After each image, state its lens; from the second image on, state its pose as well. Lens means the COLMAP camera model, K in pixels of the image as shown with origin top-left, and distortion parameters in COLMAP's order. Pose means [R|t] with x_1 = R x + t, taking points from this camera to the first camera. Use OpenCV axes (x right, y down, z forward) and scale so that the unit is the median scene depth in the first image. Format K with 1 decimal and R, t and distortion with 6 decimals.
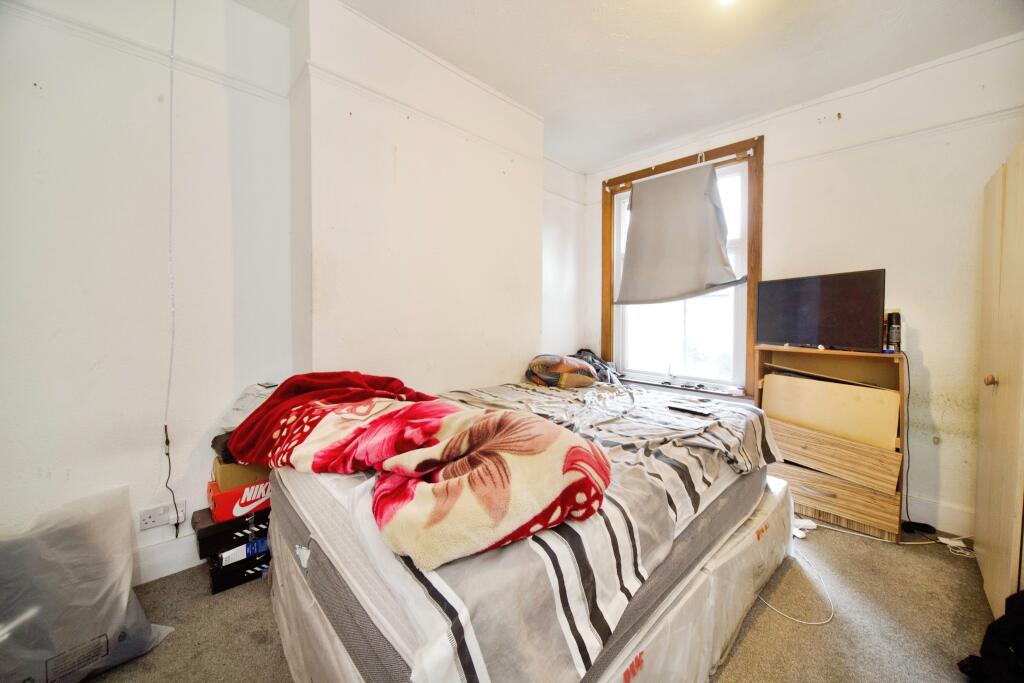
lens RADIAL K [[385.0, 0, 516.4], [0, 385.0, 312.2], [0, 0, 1]] dist [-0.011410, 0.000097]
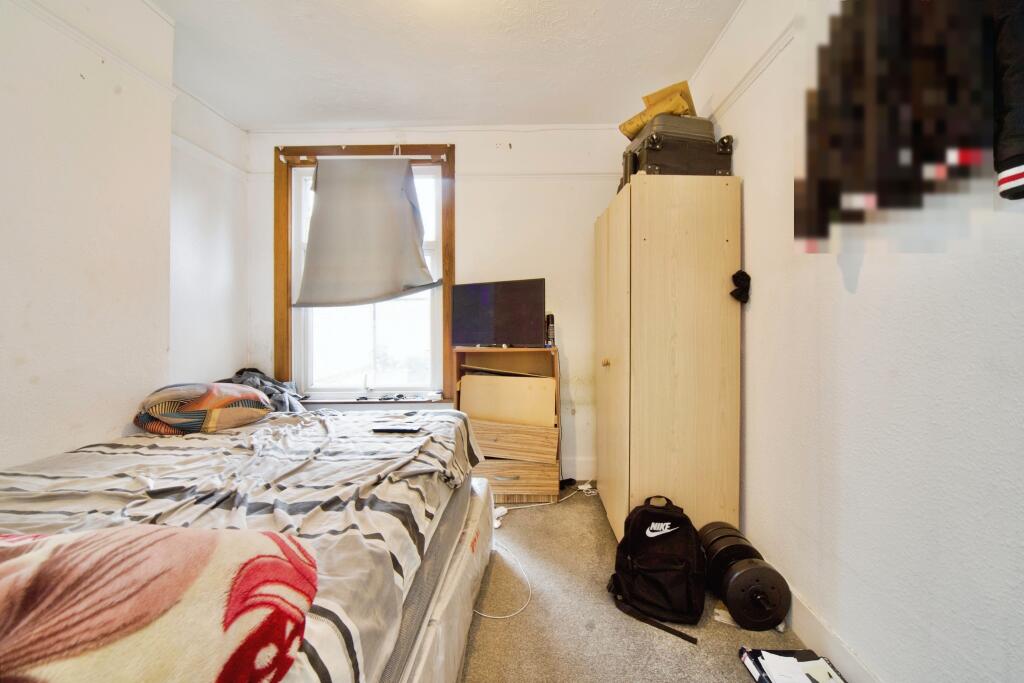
lens RADIAL K [[385.0, 0, 516.4], [0, 385.0, 312.2], [0, 0, 1]] dist [-0.011410, 0.000097]
pose [[0.695302, -0.003245, 0.718710, 0.016959], [0.012054, 0.999902, -0.007147, 0.001683], [-0.718617, 0.013633, 0.695273, 0.206591]]
